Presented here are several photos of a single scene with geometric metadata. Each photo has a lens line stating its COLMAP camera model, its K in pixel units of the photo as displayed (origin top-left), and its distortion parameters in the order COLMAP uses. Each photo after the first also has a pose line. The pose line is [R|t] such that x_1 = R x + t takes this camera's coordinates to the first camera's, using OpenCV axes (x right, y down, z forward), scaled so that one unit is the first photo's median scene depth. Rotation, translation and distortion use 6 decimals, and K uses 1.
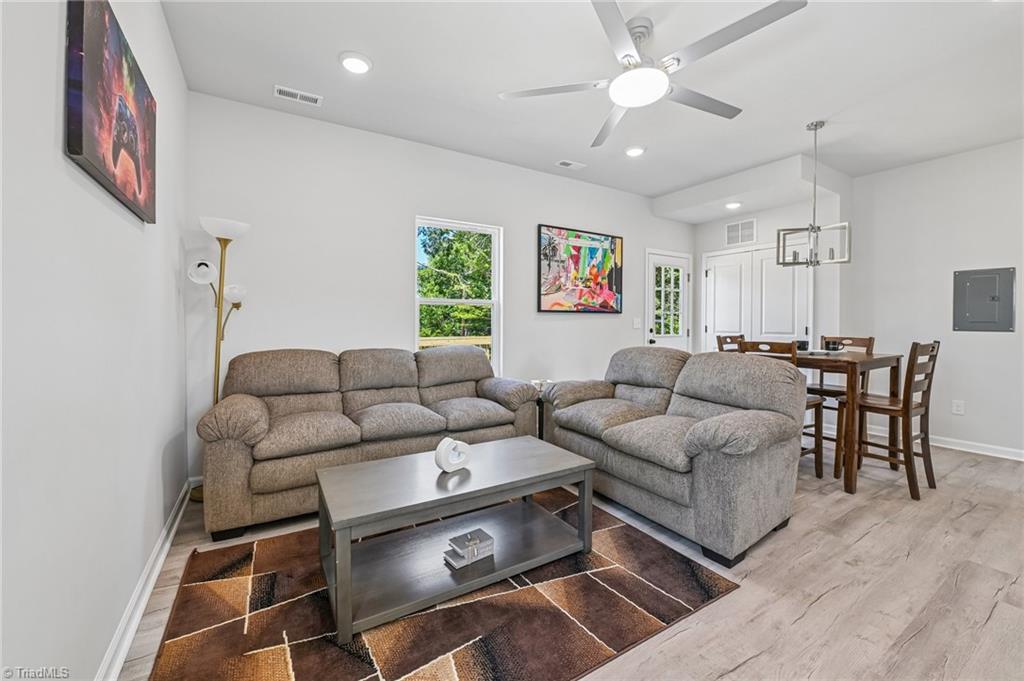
lens RADIAL K [[412.3, 0, 515.1], [0, 412.3, 329.2], [0, 0, 1]] dist [-0.007340, -0.000378]
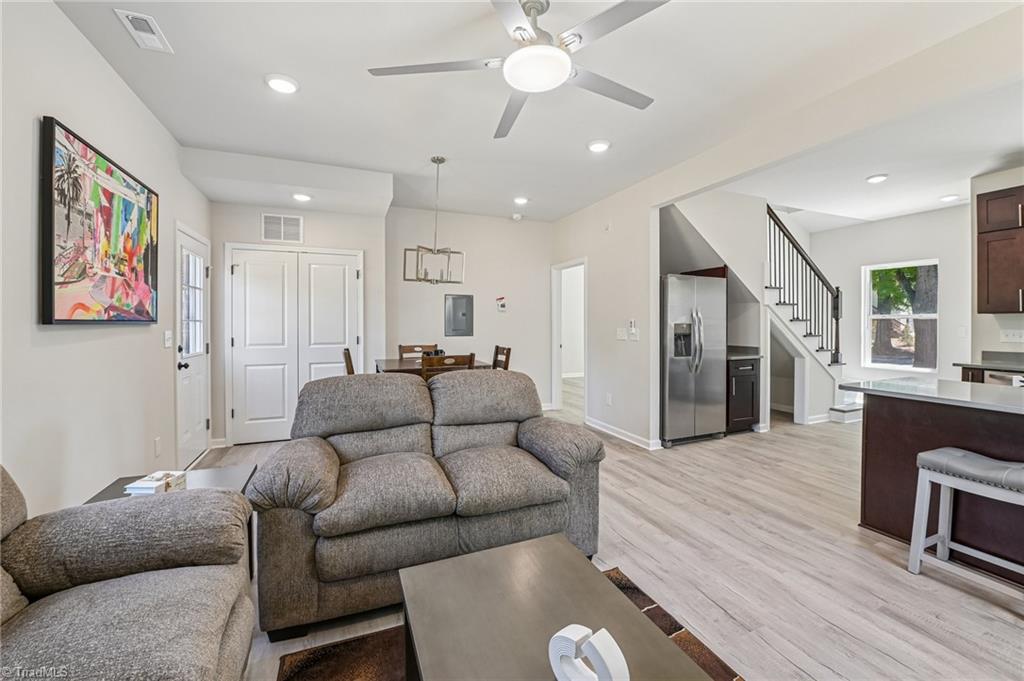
lens RADIAL K [[419.3, 0, 524.3], [0, 419.3, 322.7], [0, 0, 1]] dist [-0.022218, -0.000156]
pose [[0.148013, -0.003128, 0.988981, -0.264473], [0.020630, 0.999787, 0.000075, -0.031256], [-0.988770, 0.020392, 0.148046, 0.430679]]
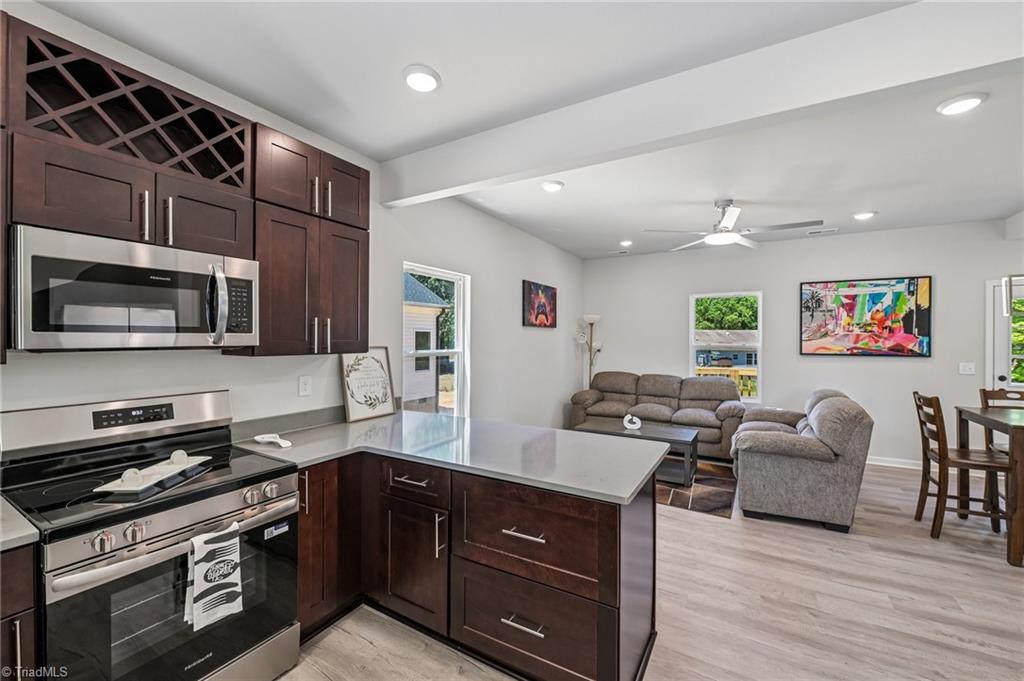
lens RADIAL K [[412.3, 0, 515.1], [0, 412.3, 329.2], [0, 0, 1]] dist [-0.007340, -0.000378]
pose [[0.464466, -0.020843, -0.885346, 0.698114], [-0.021478, 0.999164, -0.034790, -0.053358], [0.885331, 0.035174, 0.463630, -0.292265]]
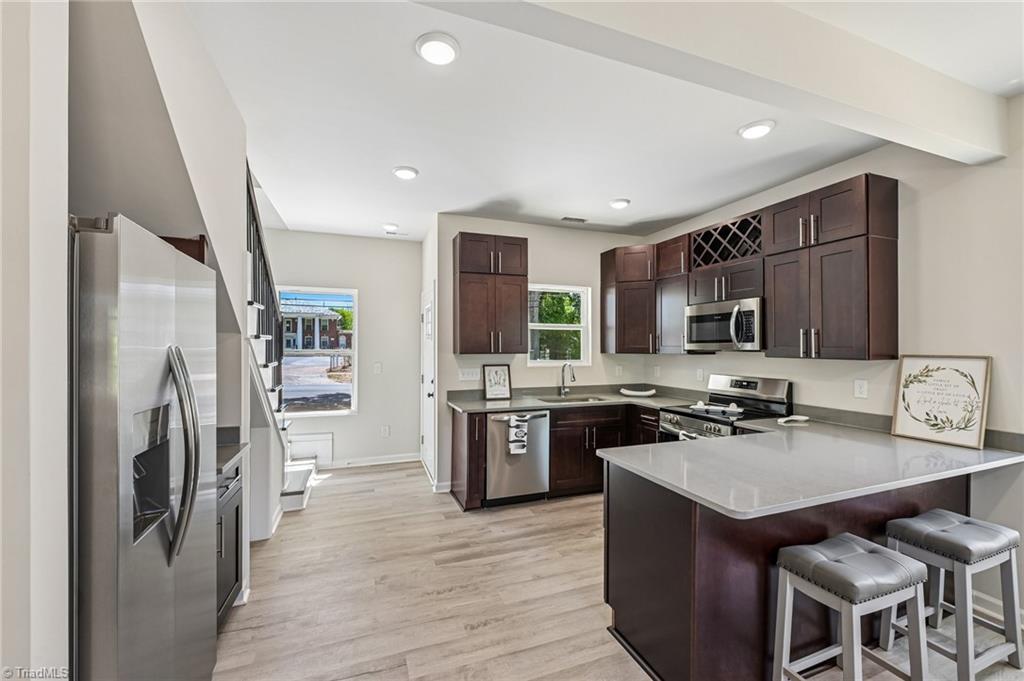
lens RADIAL K [[414.1, 0, 515.7], [0, 414.1, 345.4], [0, 0, 1]] dist [-0.000836, -0.000083]
pose [[-0.980694, -0.005359, 0.195476, 0.456476], [-0.001307, 0.999782, 0.020853, -0.067293], [-0.195545, 0.020195, -0.980487, 0.423668]]
